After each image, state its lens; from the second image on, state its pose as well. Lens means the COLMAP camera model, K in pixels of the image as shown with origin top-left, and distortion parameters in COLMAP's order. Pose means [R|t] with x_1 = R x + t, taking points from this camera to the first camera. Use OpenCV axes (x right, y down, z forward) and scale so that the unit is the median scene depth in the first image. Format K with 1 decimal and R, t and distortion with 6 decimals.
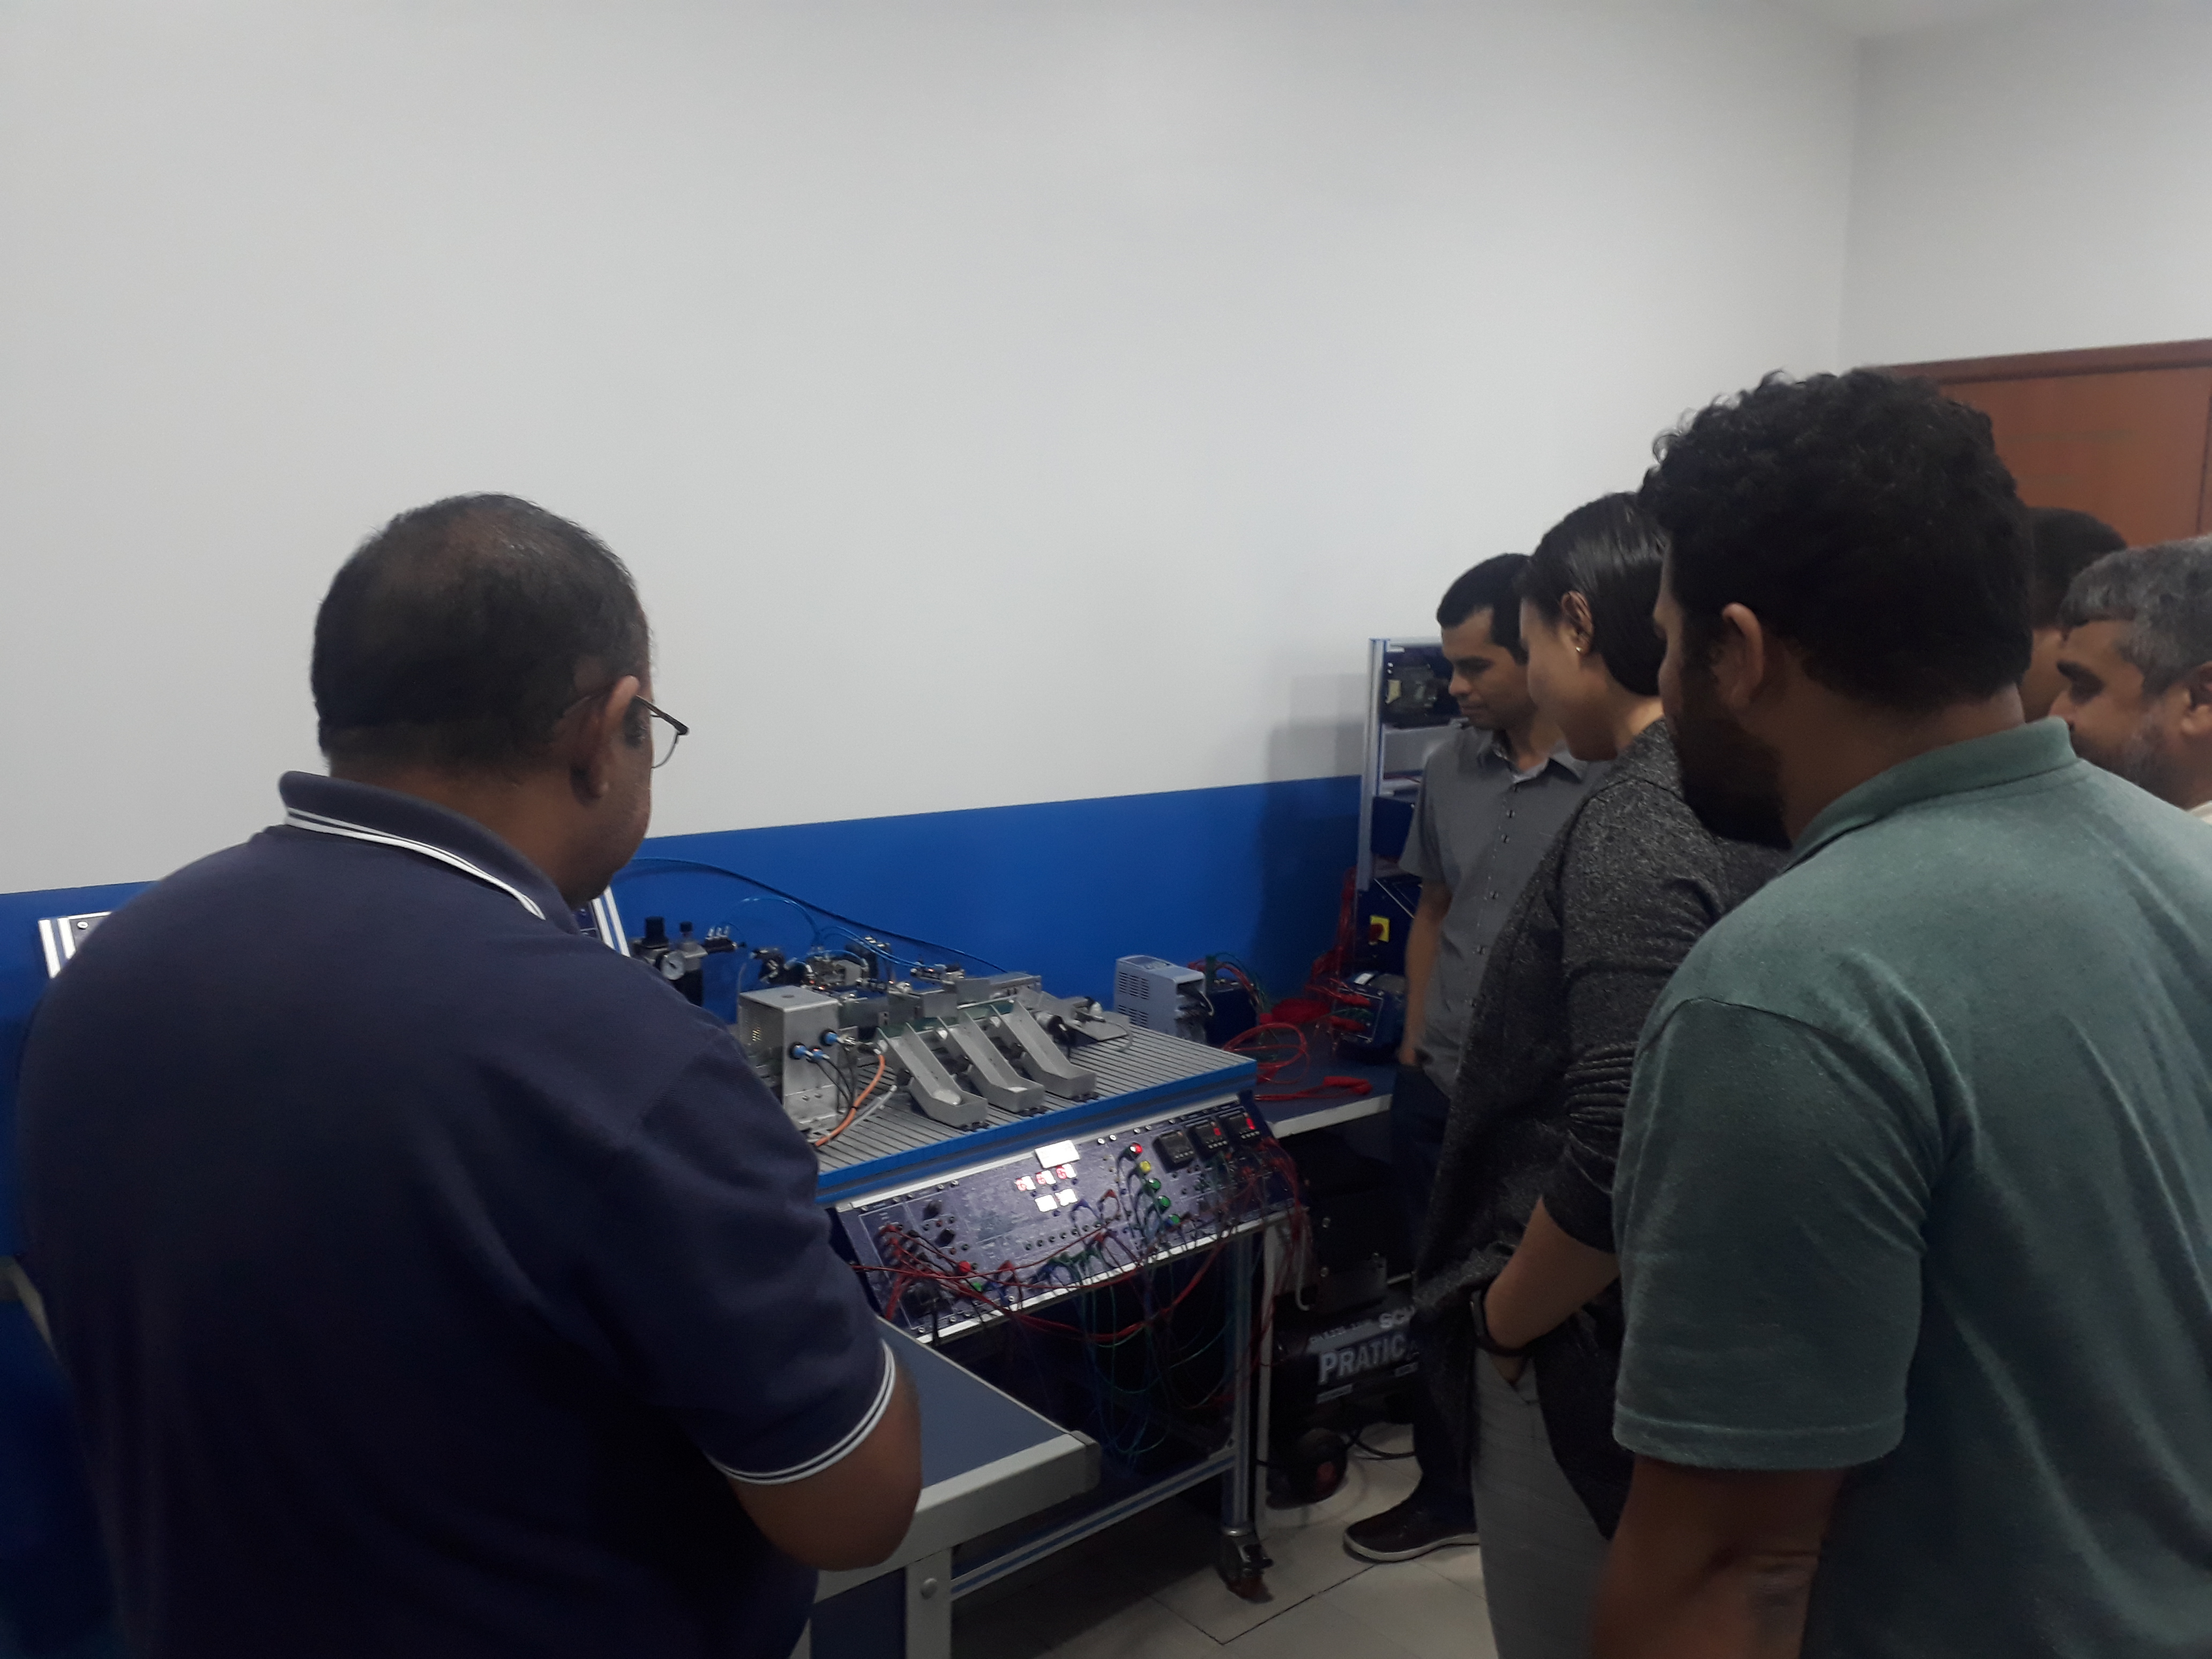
lens RADIAL K [[1763.8, 0, 1113.6], [0, 1763.8, 816.4], [0, 0, 1]] dist [0.078275, -0.085973]
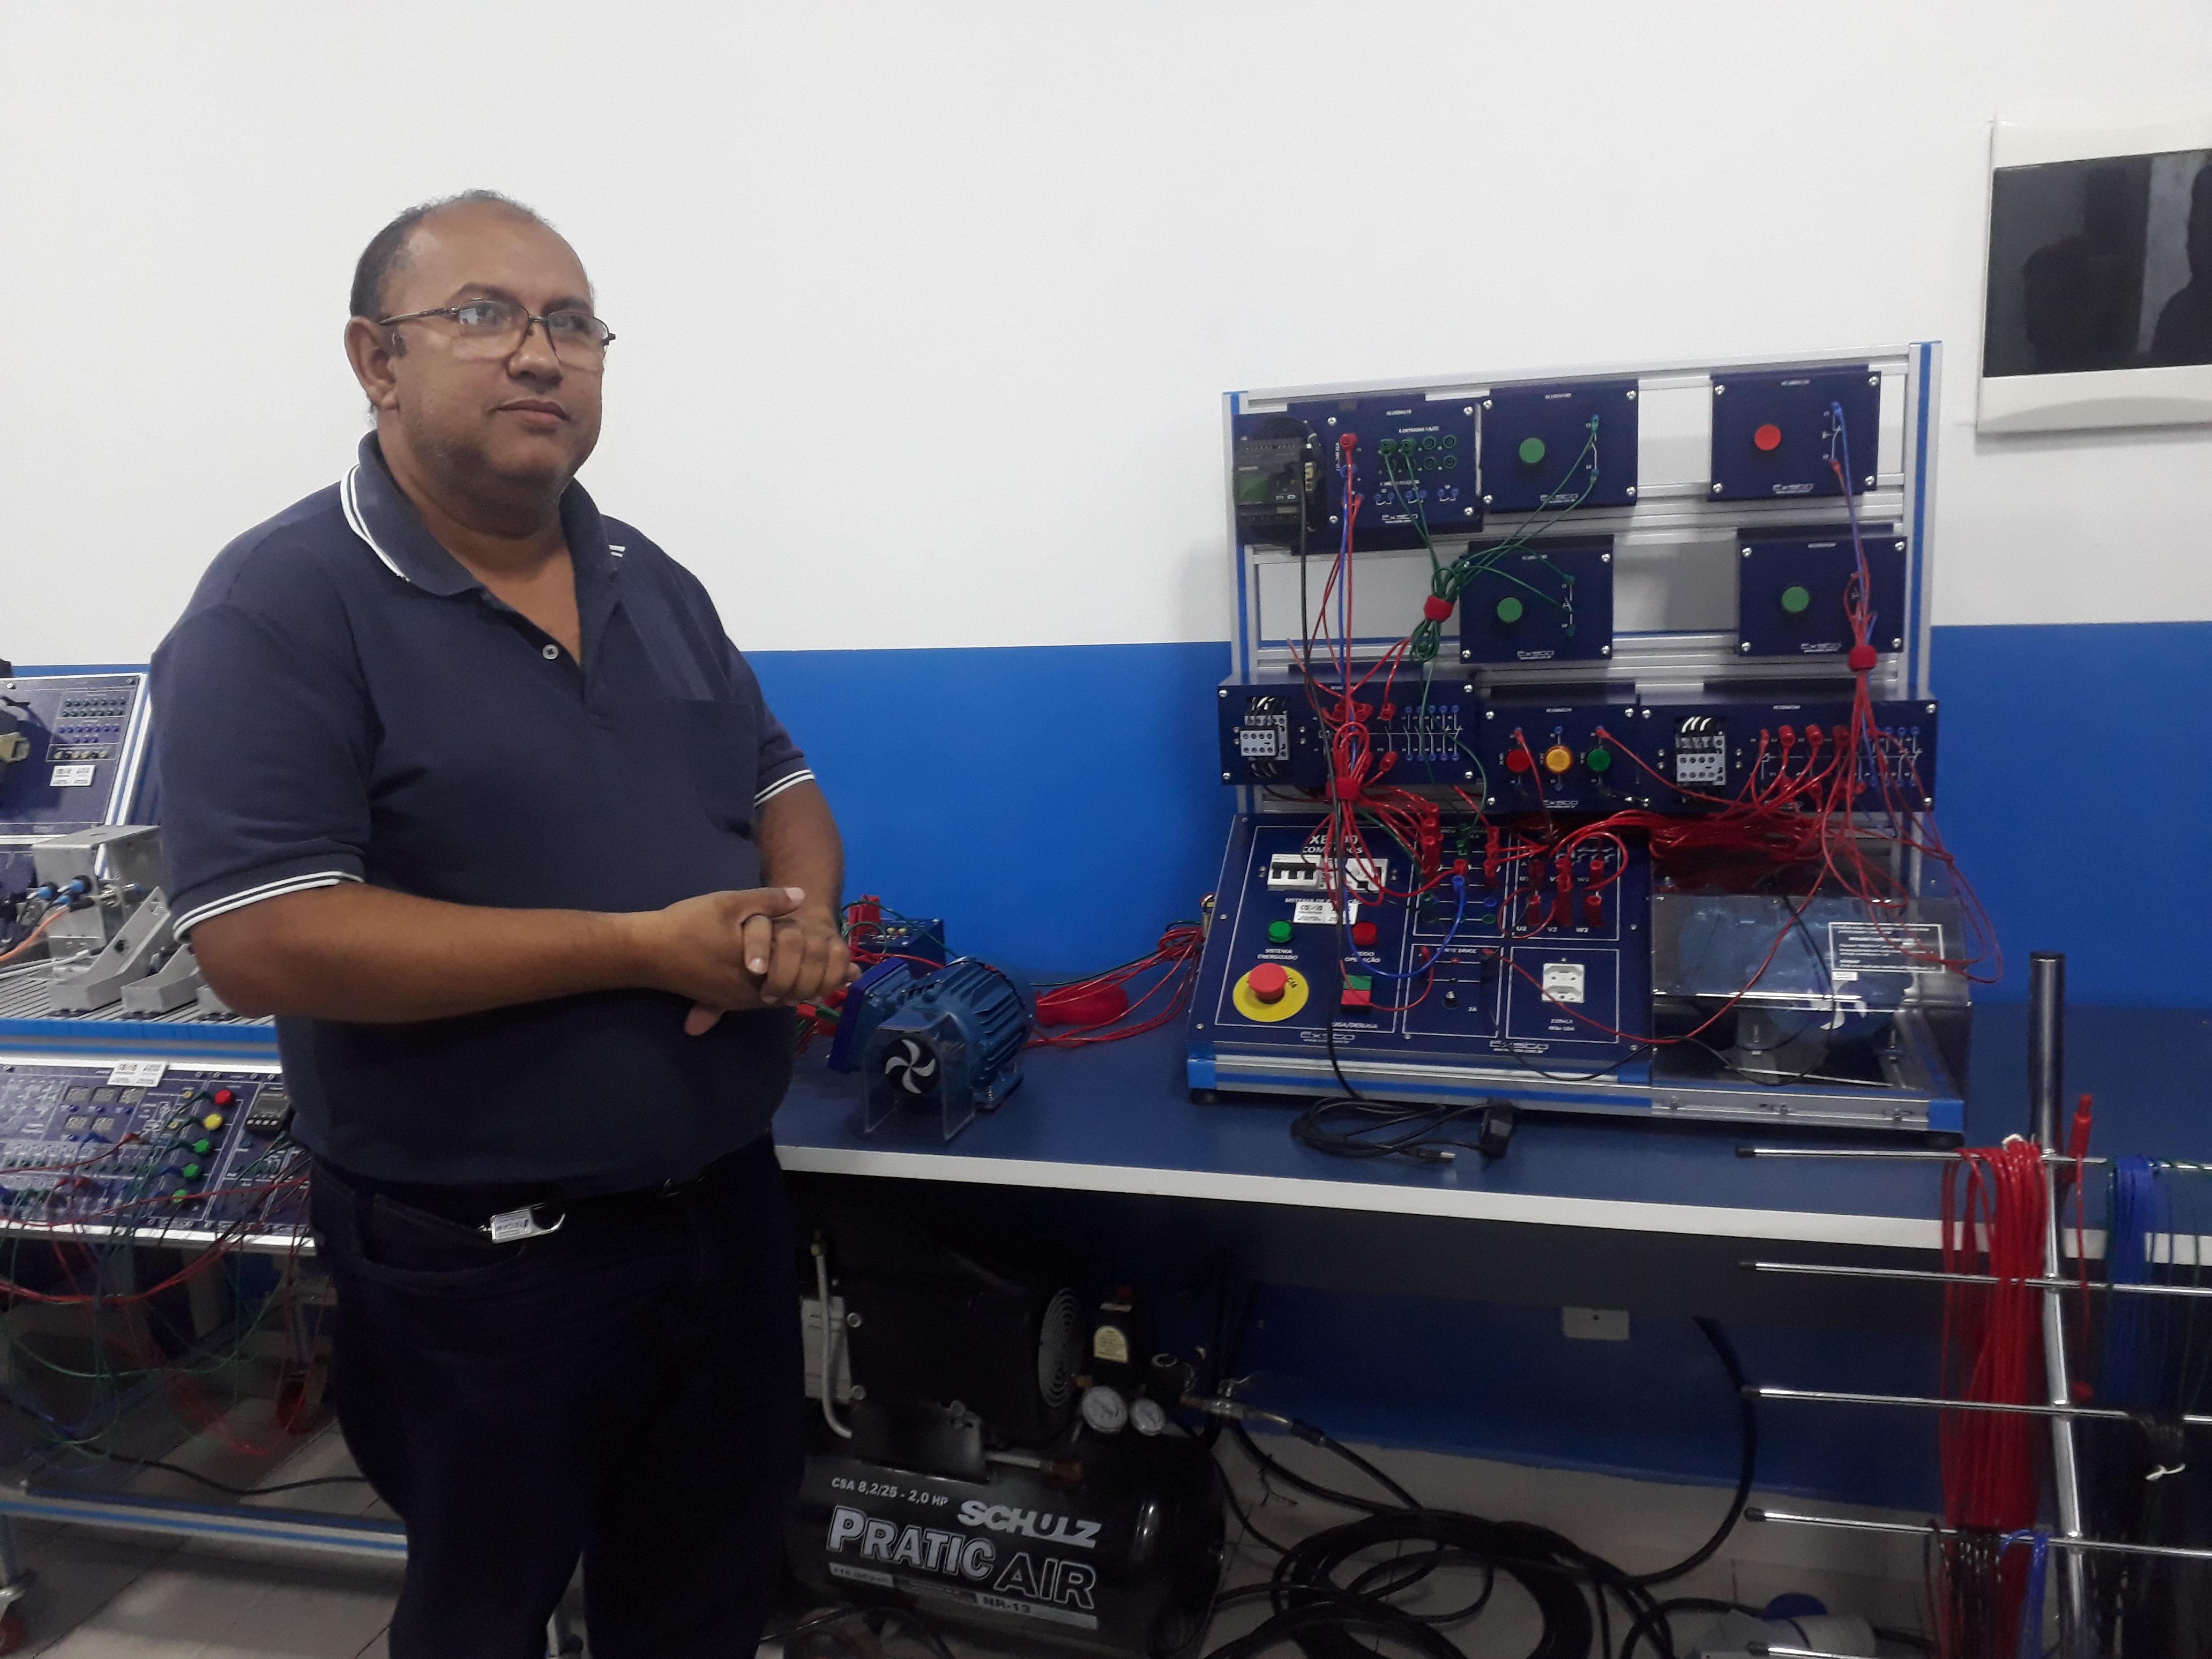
lens RADIAL K [[1763.8, 0, 1112.4], [0, 1763.8, 829.4], [0, 0, 1]] dist [0.078275, -0.085973]
pose [[0.542283, 0.127914, -0.830402, 0.814298], [-0.049219, 0.991482, 0.120585, -0.037098], [0.838753, -0.024520, 0.543960, 0.865233]]
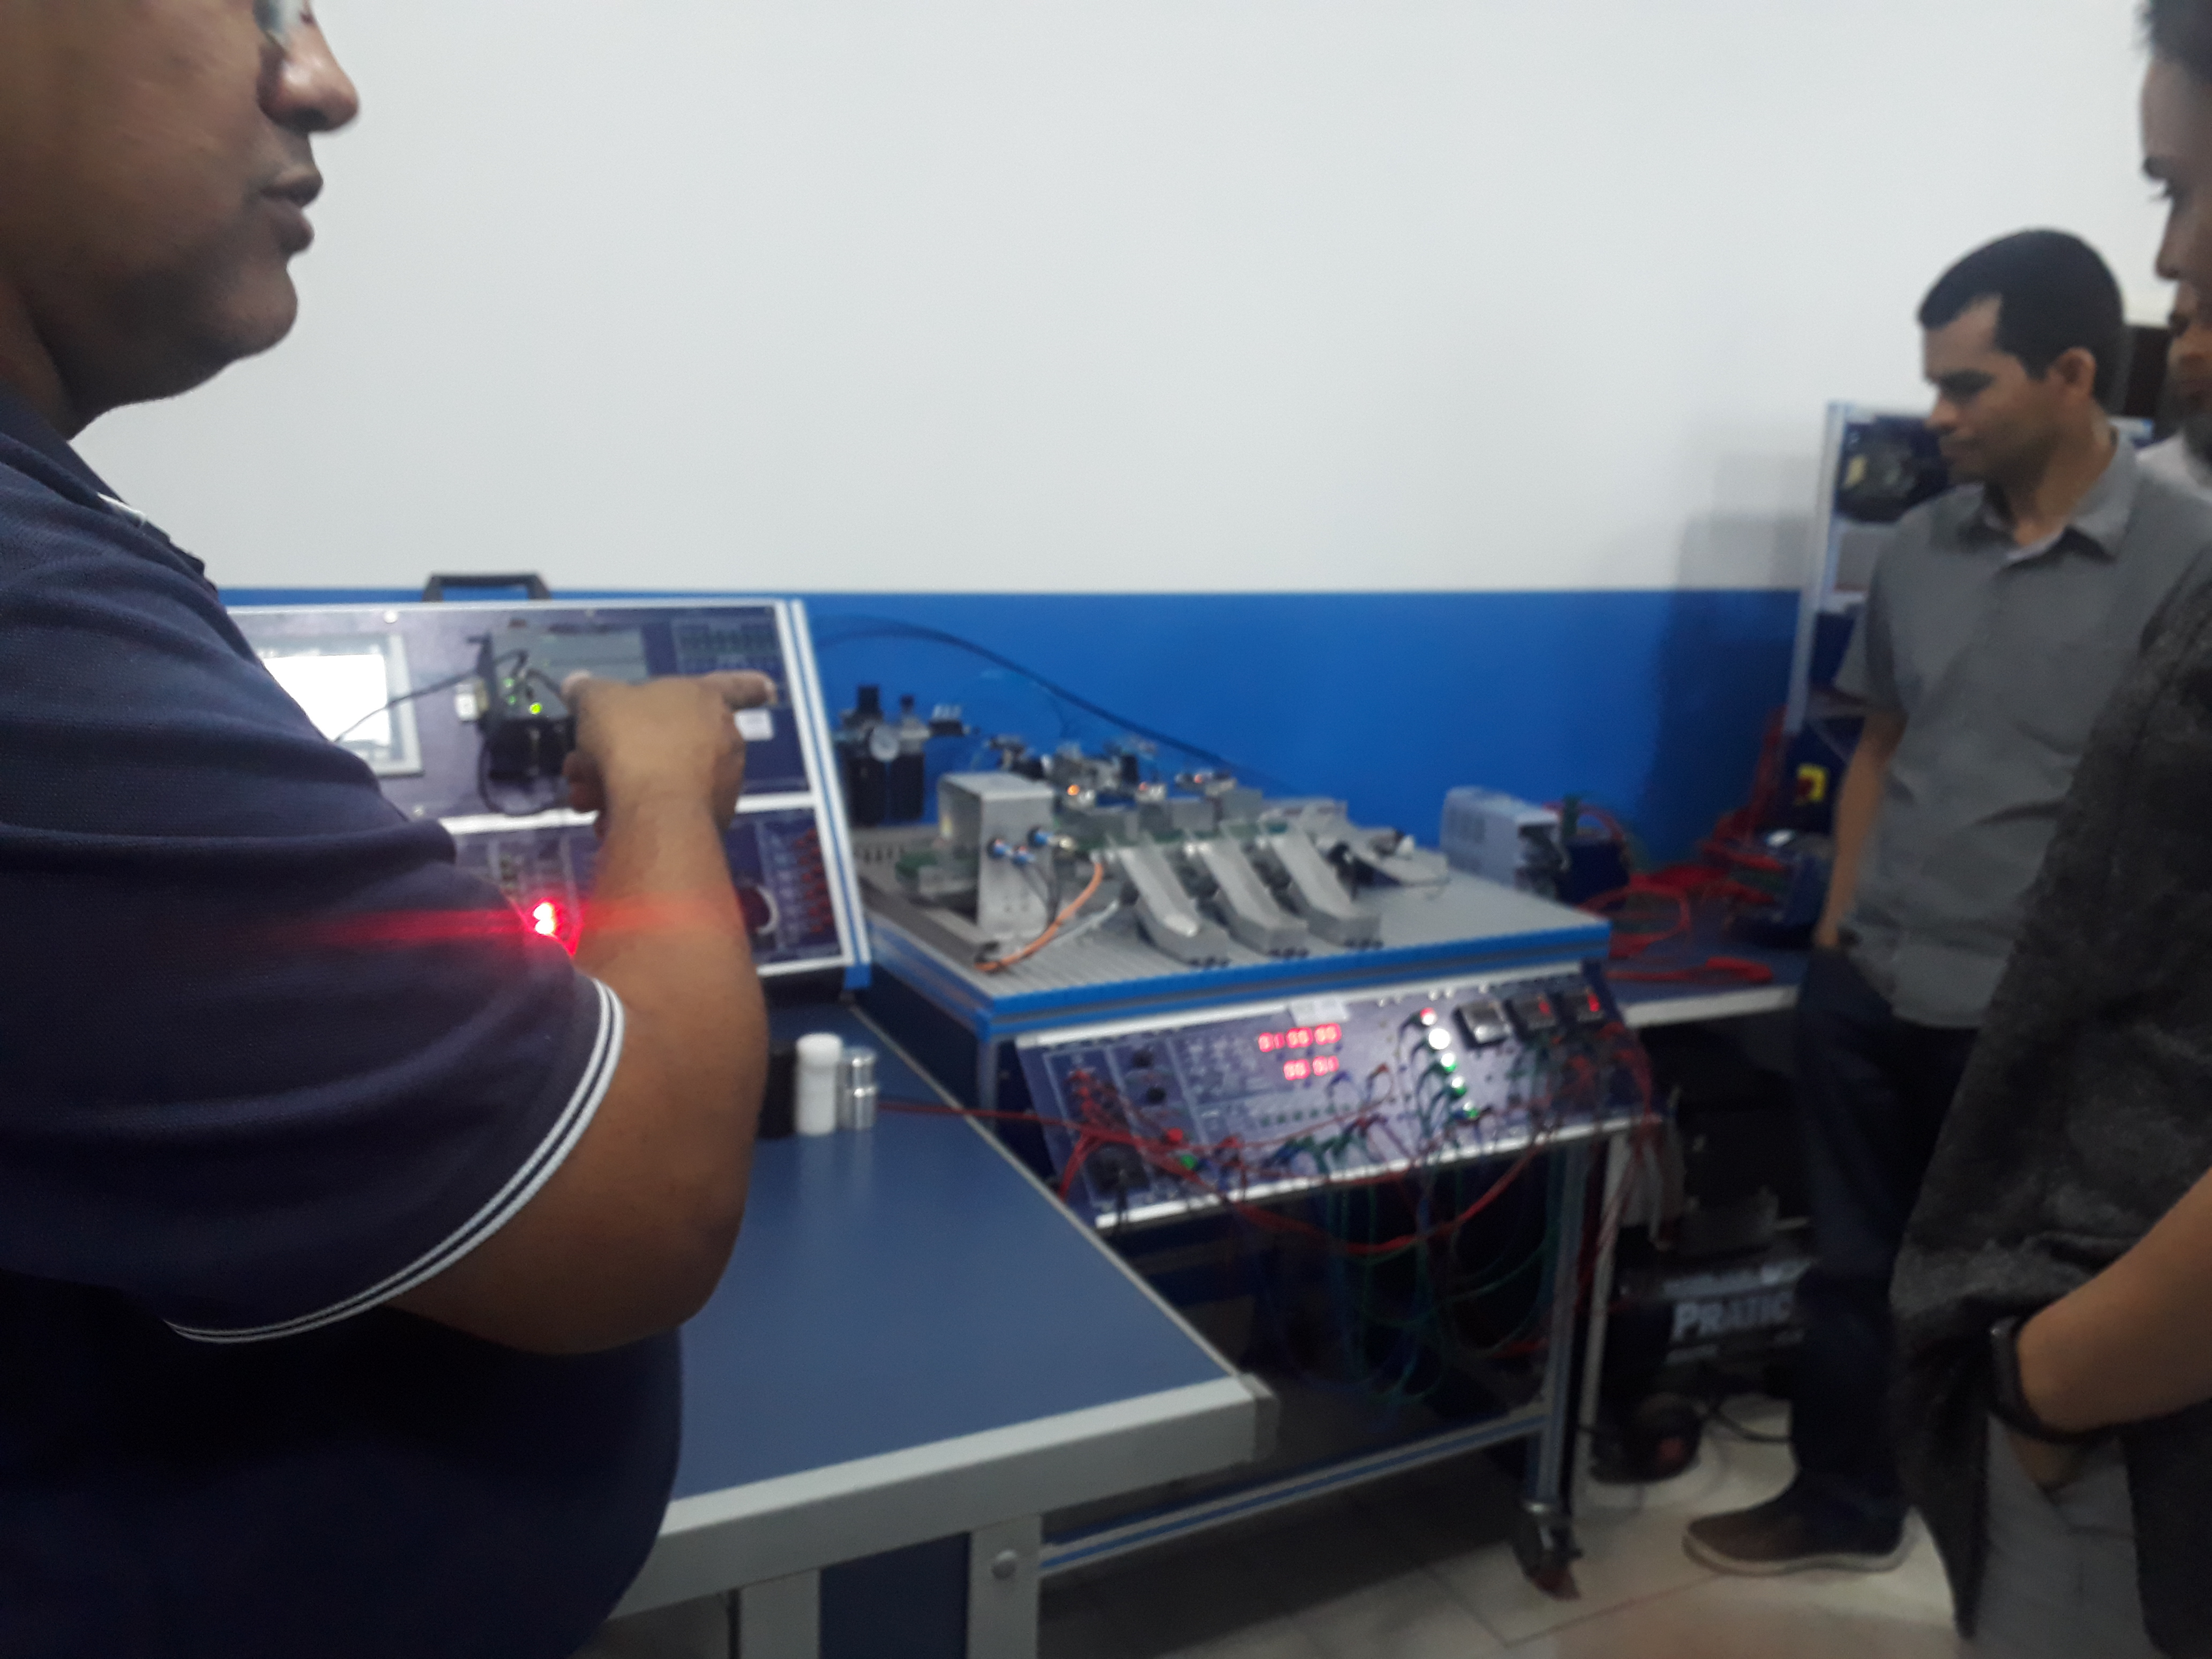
lens RADIAL K [[1763.8, 0, 1133.6], [0, 1763.8, 825.1], [0, 0, 1]] dist [0.078275, -0.085973]
pose [[0.969826, 0.073723, -0.232383, 0.059552], [-0.057636, 0.995495, 0.075281, 0.052450], [0.236886, -0.059616, 0.969707, 0.218329]]
